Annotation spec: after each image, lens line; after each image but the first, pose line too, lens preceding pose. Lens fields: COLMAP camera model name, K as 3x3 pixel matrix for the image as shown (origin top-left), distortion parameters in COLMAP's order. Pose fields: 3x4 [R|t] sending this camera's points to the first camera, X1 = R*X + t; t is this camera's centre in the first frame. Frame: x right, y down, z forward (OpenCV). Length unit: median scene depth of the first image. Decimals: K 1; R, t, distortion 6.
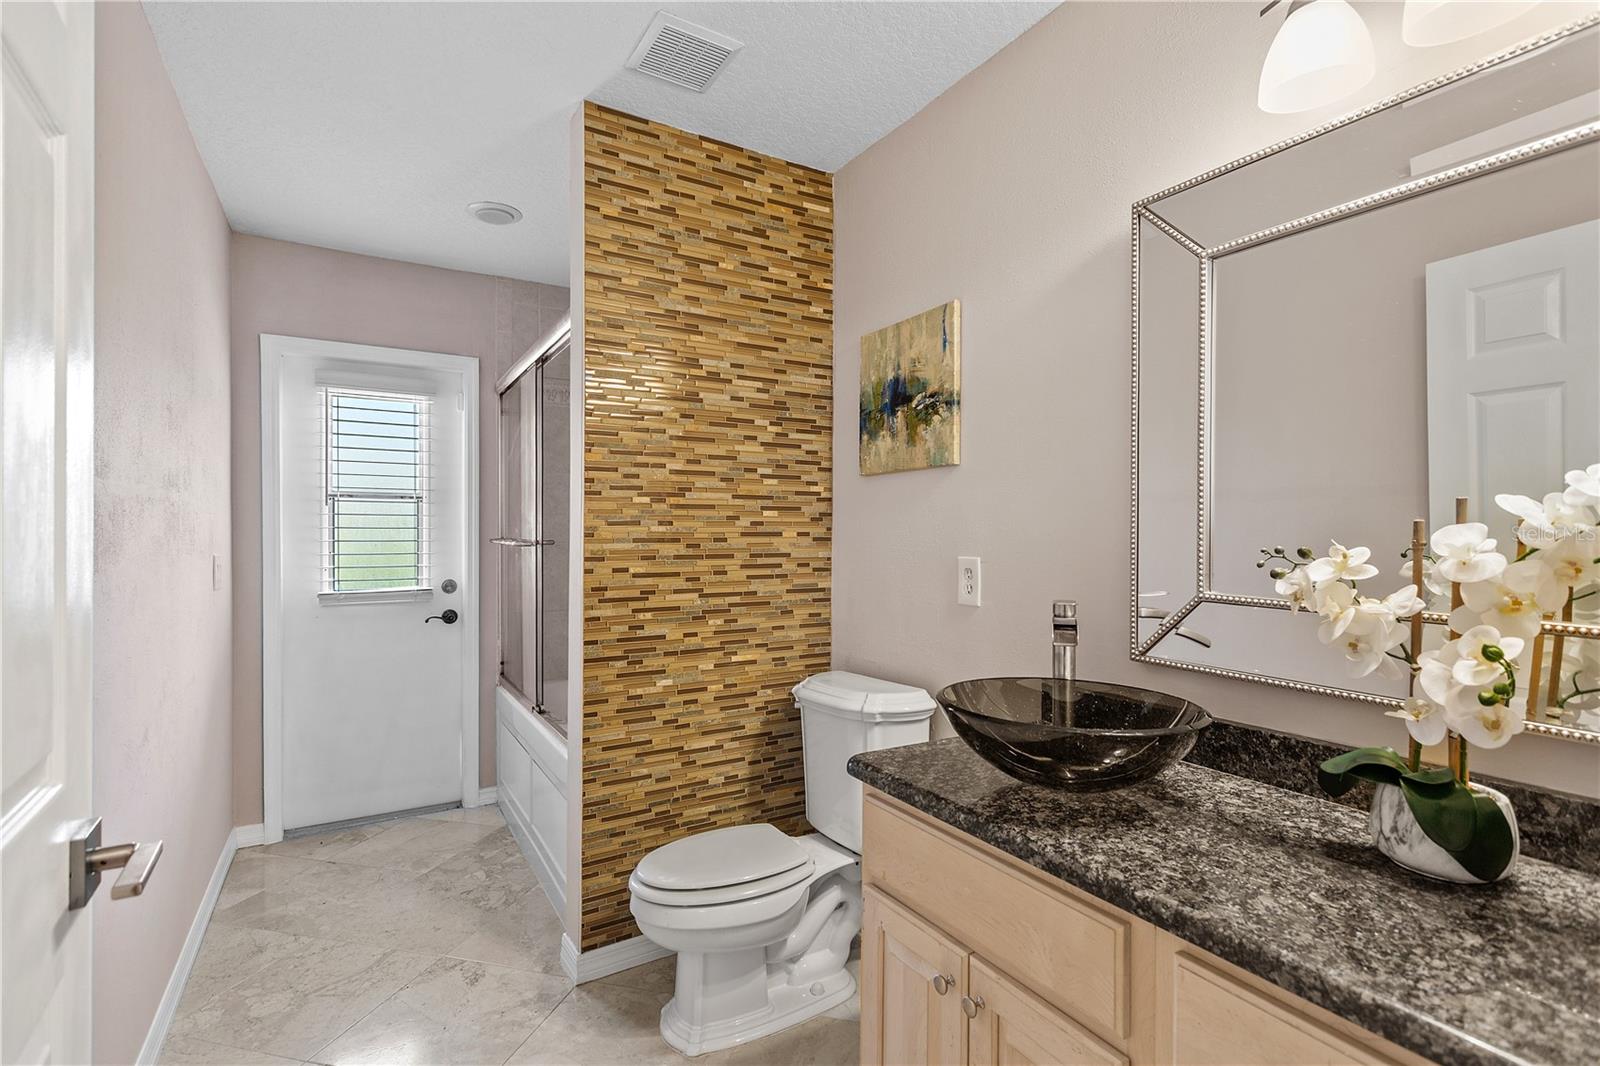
lens RADIAL K [[754.5, 0, 800.5], [0, 754.5, 541.2], [0, 0, 1]] dist [-0.000417, 0.002014]
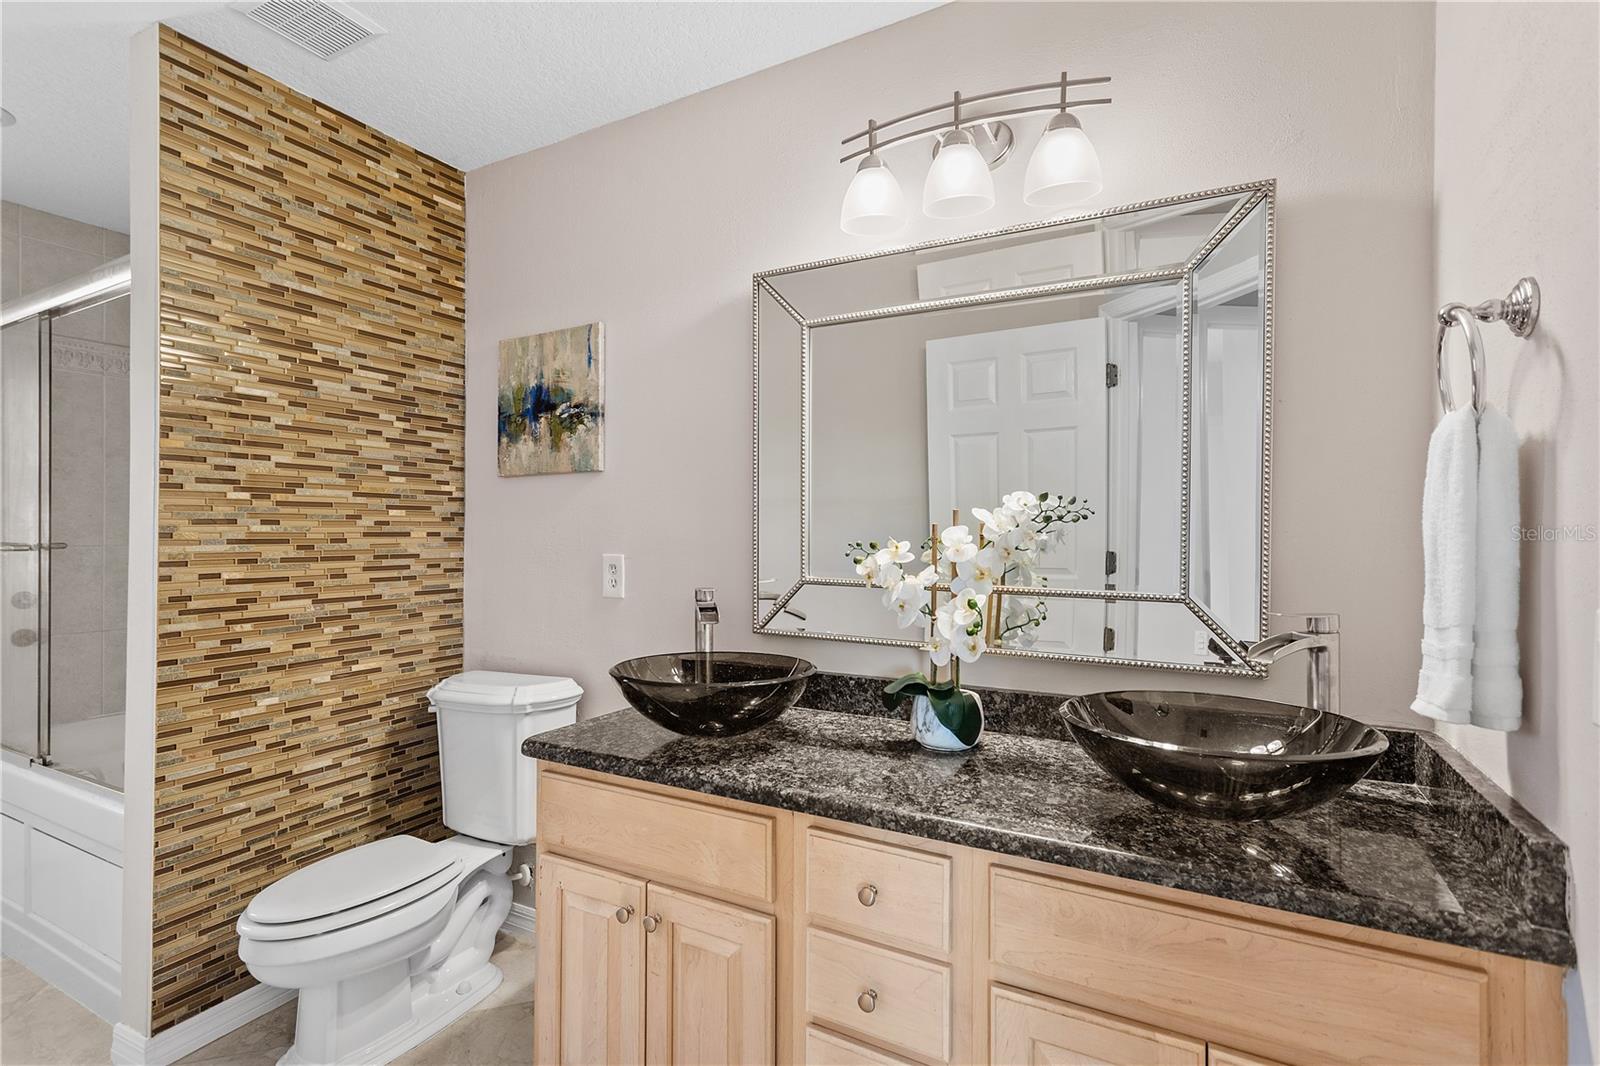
lens RADIAL K [[754.5, 0, 800.5], [0, 754.5, 541.2], [0, 0, 1]] dist [-0.000417, 0.002014]
pose [[0.858565, -0.006710, 0.512661, -0.103490], [0.007273, 0.999973, 0.000908, 0.002362], [-0.512654, 0.002949, 0.858591, -0.092419]]
